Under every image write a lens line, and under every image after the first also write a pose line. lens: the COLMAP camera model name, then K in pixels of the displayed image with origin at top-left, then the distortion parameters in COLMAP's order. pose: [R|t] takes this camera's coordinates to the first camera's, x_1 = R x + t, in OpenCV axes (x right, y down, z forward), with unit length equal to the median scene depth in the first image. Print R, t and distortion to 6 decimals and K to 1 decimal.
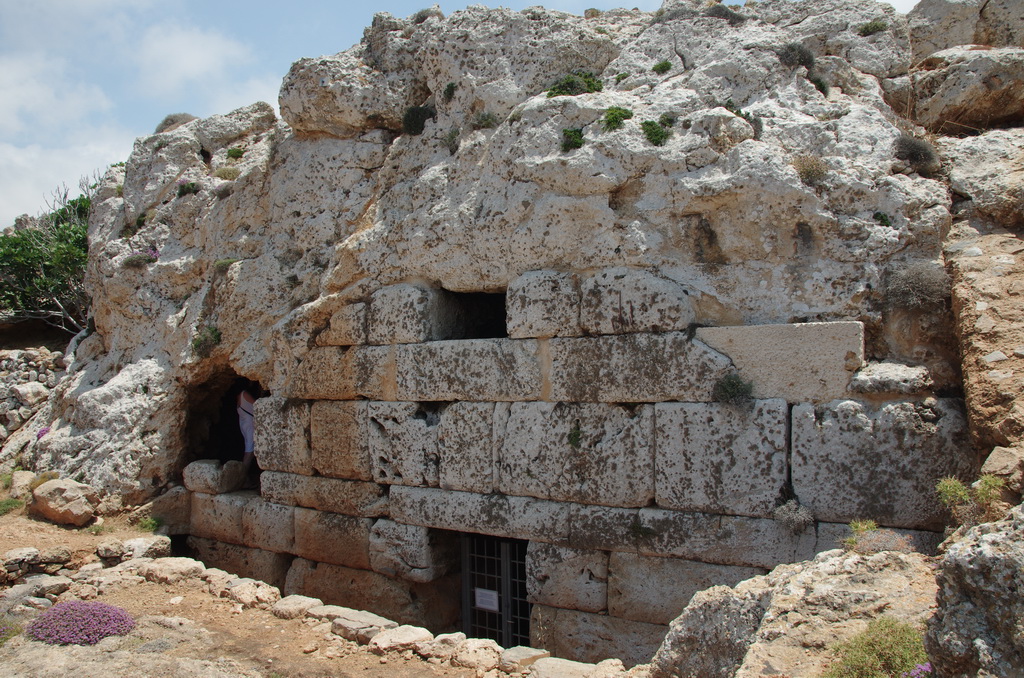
lens RADIAL K [[762.5, 0, 513.2], [0, 762.5, 354.9], [0, 0, 1]] dist [-0.137087, 0.117275]
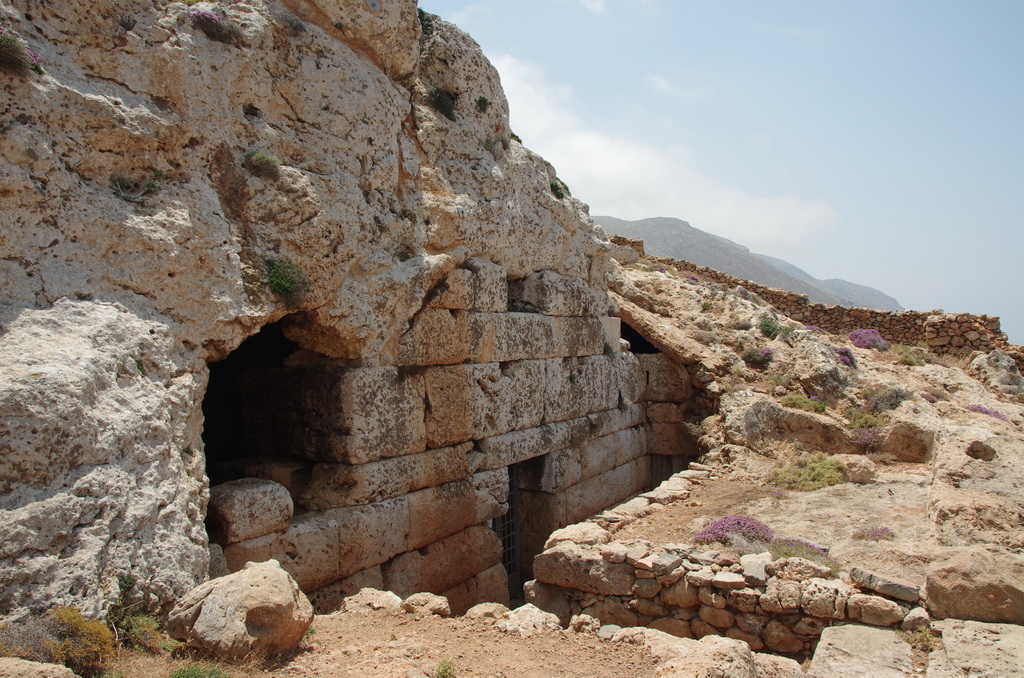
lens RADIAL K [[762.5, 0, 513.2], [0, 762.5, 354.9], [0, 0, 1]] dist [-0.137087, 0.117275]
pose [[-0.088935, 0.006473, 0.996016, -1.364010], [0.003806, 0.999974, -0.006159, 0.060213], [-0.996030, 0.003243, -0.088957, 1.130636]]
